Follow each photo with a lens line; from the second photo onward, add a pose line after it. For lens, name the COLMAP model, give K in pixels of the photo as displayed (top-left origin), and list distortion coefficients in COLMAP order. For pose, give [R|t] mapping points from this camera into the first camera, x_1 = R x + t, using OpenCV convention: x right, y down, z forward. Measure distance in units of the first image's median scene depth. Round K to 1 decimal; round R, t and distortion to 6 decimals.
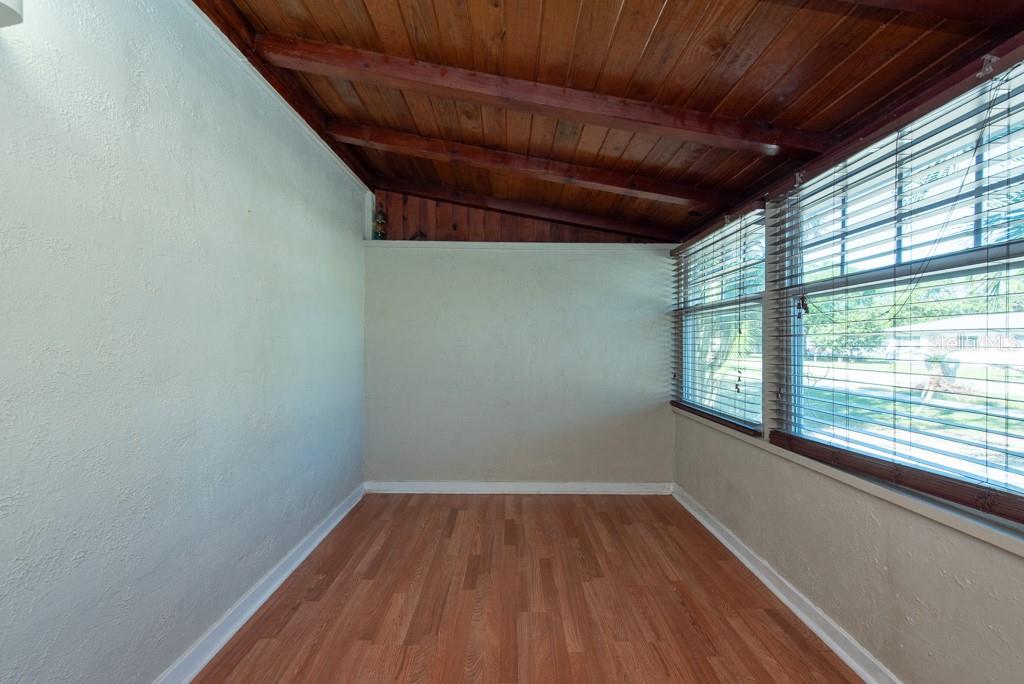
lens RADIAL K [[401.3, 0, 512.0], [0, 401.3, 342.0], [0, 0, 1]] dist [0.011290, -0.000624]
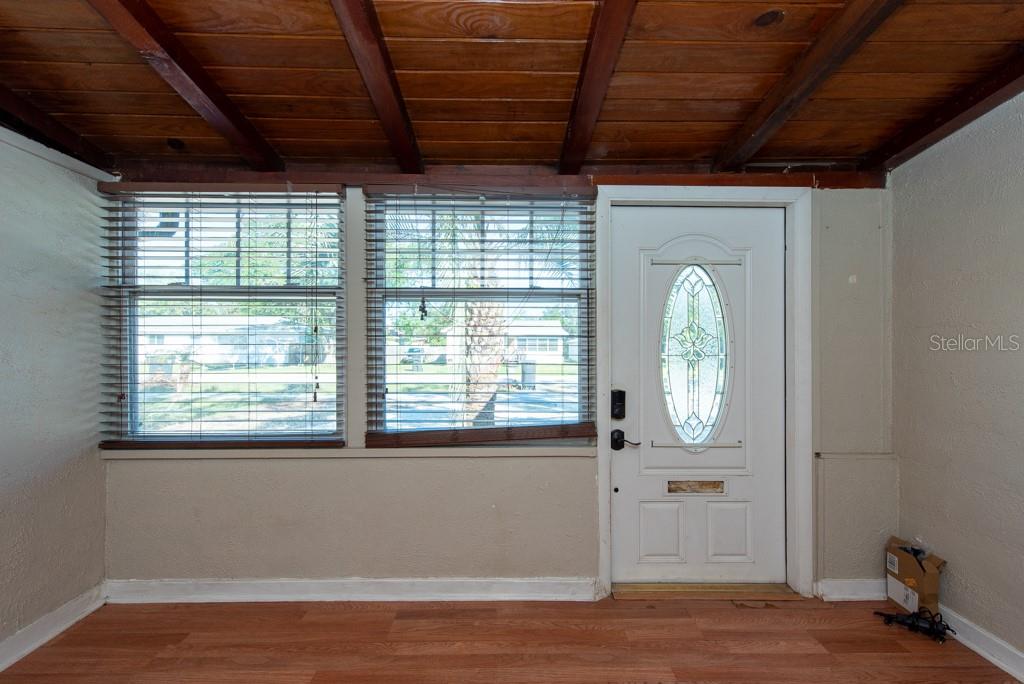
lens RADIAL K [[401.3, 0, 512.0], [0, 401.3, 342.0], [0, 0, 1]] dist [0.011290, -0.000624]
pose [[-0.008260, 0.000143, 0.999966, -0.276172], [-0.003964, 0.999992, -0.000176, -0.000378], [-0.999958, -0.003965, -0.008259, 0.591238]]
